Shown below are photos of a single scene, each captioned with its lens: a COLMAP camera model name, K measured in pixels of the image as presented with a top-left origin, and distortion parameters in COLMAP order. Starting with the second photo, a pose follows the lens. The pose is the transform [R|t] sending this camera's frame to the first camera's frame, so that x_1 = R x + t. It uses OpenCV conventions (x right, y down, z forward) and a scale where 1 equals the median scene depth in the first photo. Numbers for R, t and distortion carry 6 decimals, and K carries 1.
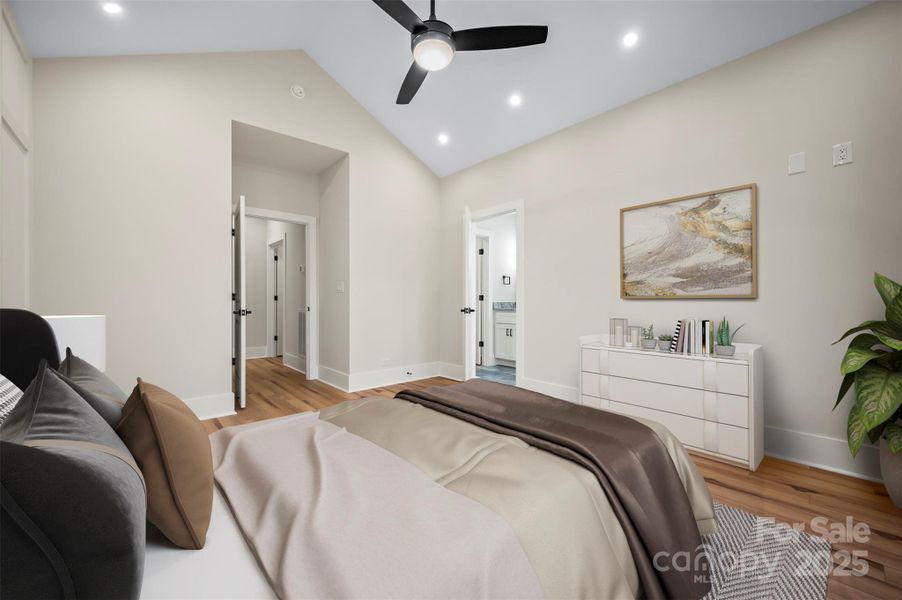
lens RADIAL K [[363.5, 0, 449.9], [0, 363.5, 298.6], [0, 0, 1]] dist [-0.002102, -0.000300]
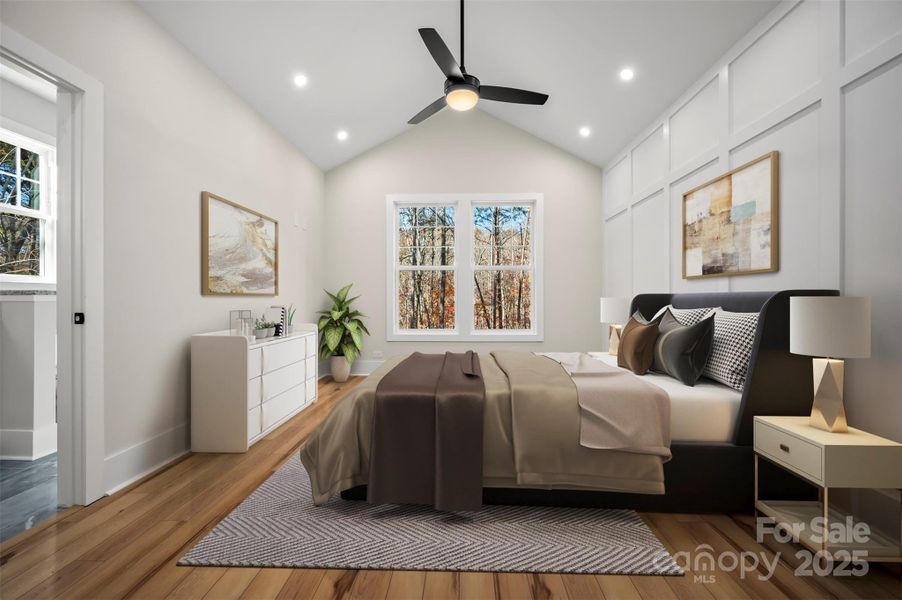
lens RADIAL K [[363.5, 0, 448.5], [0, 363.5, 303.7], [0, 0, 1]] dist [-0.002102, -0.000300]
pose [[-0.730559, -0.001906, 0.682847, -0.635871], [0.000412, 0.999995, 0.003231, 0.022335], [-0.682849, 0.002642, -0.730555, 1.423063]]
